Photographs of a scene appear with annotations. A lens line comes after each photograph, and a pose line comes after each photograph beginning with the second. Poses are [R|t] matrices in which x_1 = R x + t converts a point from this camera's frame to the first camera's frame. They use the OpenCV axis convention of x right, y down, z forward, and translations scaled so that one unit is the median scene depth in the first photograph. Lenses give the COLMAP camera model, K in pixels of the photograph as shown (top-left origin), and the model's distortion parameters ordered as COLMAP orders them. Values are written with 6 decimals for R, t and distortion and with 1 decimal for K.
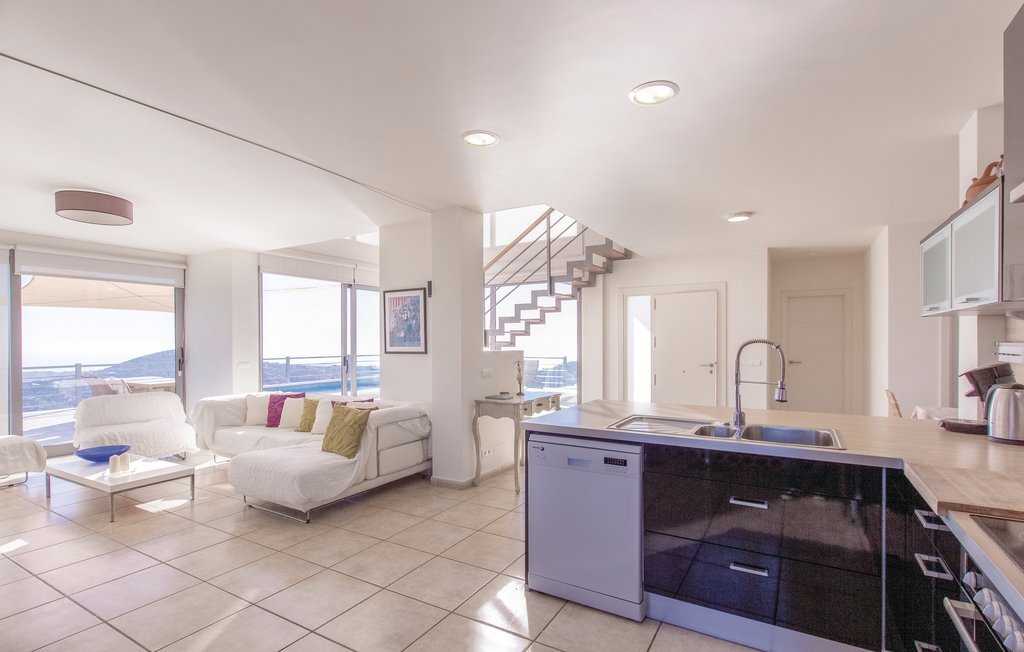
lens RADIAL K [[493.4, 0, 510.4], [0, 493.4, 332.8], [0, 0, 1]] dist [0.005165, 0.000431]
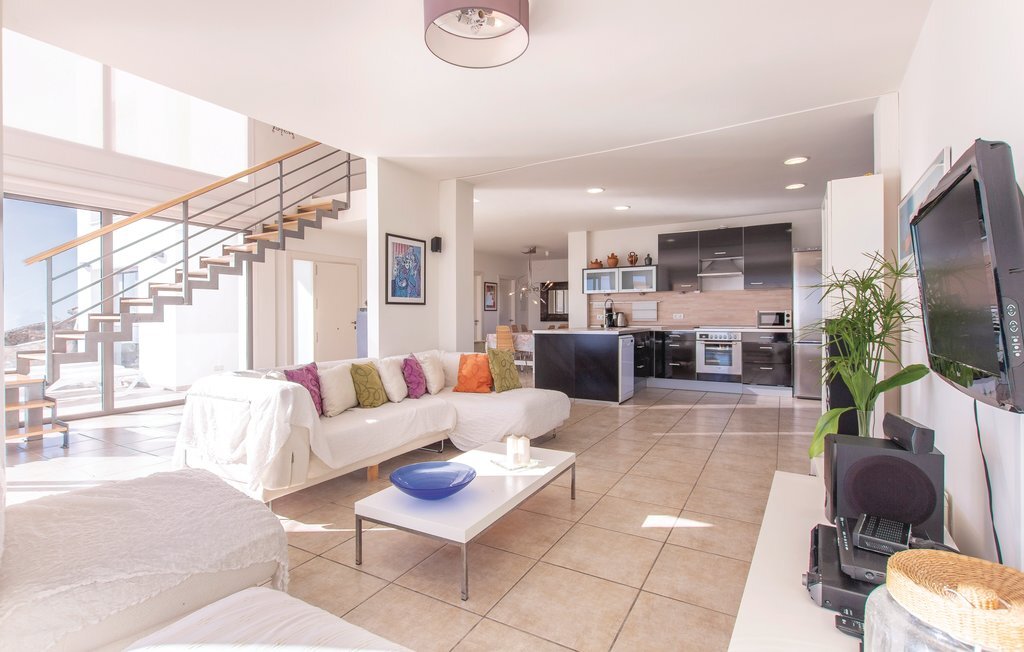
lens RADIAL K [[493.4, 0, 509.3], [0, 493.4, 318.7], [0, 0, 1]] dist [0.005165, 0.000431]
pose [[-0.018907, -0.003780, 0.999814, -1.149869], [-0.000496, 0.999993, 0.003771, 0.064953], [-0.999821, -0.000424, -0.018909, 0.804523]]
